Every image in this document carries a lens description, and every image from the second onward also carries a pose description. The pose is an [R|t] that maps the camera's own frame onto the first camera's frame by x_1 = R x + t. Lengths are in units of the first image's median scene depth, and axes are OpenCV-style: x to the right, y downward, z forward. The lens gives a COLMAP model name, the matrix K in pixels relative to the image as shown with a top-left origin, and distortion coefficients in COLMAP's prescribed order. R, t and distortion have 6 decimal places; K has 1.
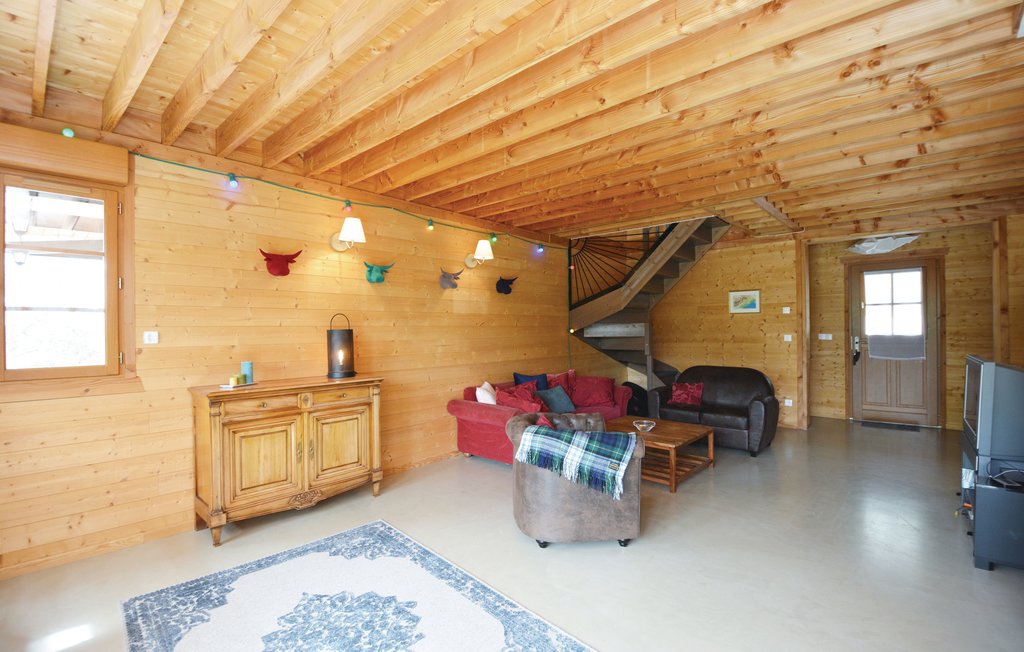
lens RADIAL K [[453.2, 0, 517.9], [0, 453.2, 328.9], [0, 0, 1]] dist [0.037301, -0.034557]
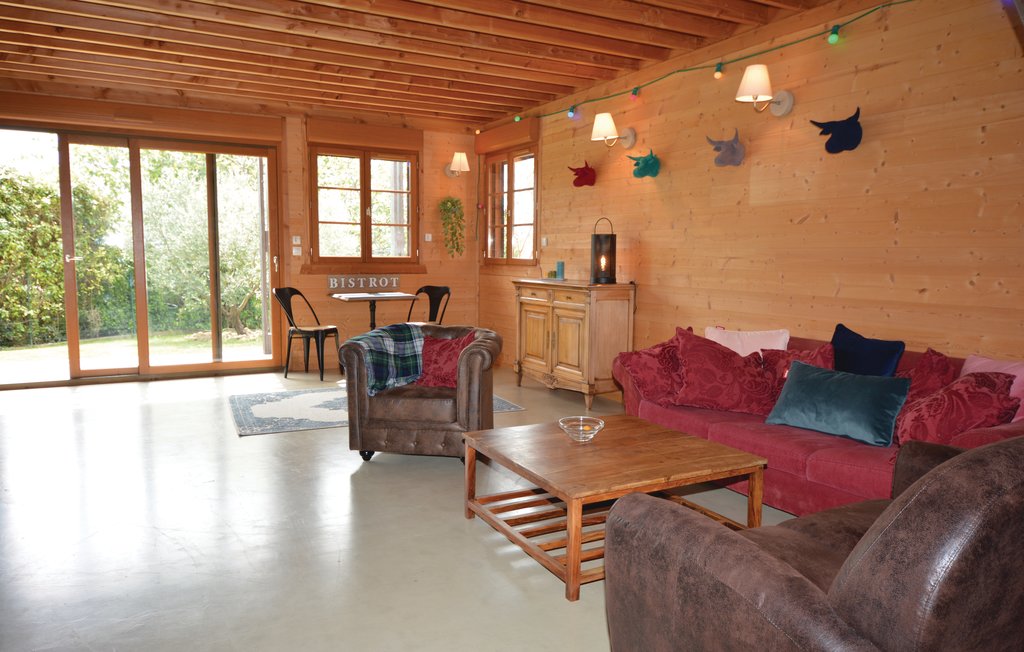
lens RADIAL K [[716.0, 0, 512.0], [0, 716.0, 326.0], [0, 0, 1]] dist [0.000328, -0.000439]
pose [[-0.332219, 0.100641, -0.937817, 1.250592], [-0.006852, 0.994007, 0.109098, 0.034183], [0.943177, 0.042670, -0.329539, 1.487074]]
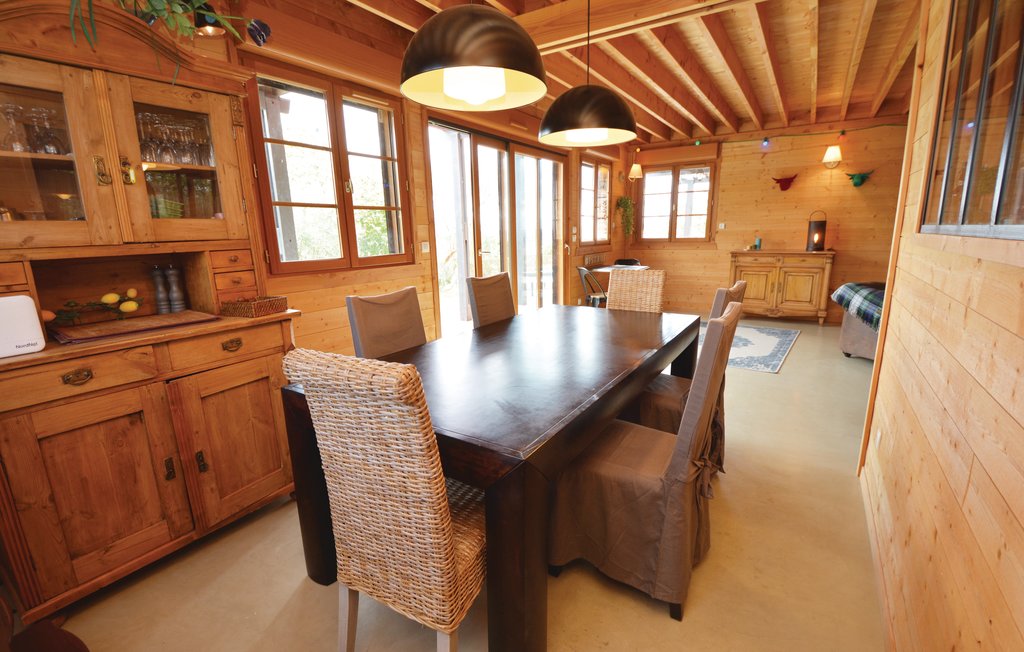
lens RADIAL K [[453.2, 0, 517.9], [0, 453.2, 328.9], [0, 0, 1]] dist [0.037301, -0.034557]
pose [[0.165366, 0.216529, -0.962169, 1.200029], [0.016169, 0.974874, 0.222168, -0.003003], [0.986100, -0.052297, 0.157710, -0.355177]]
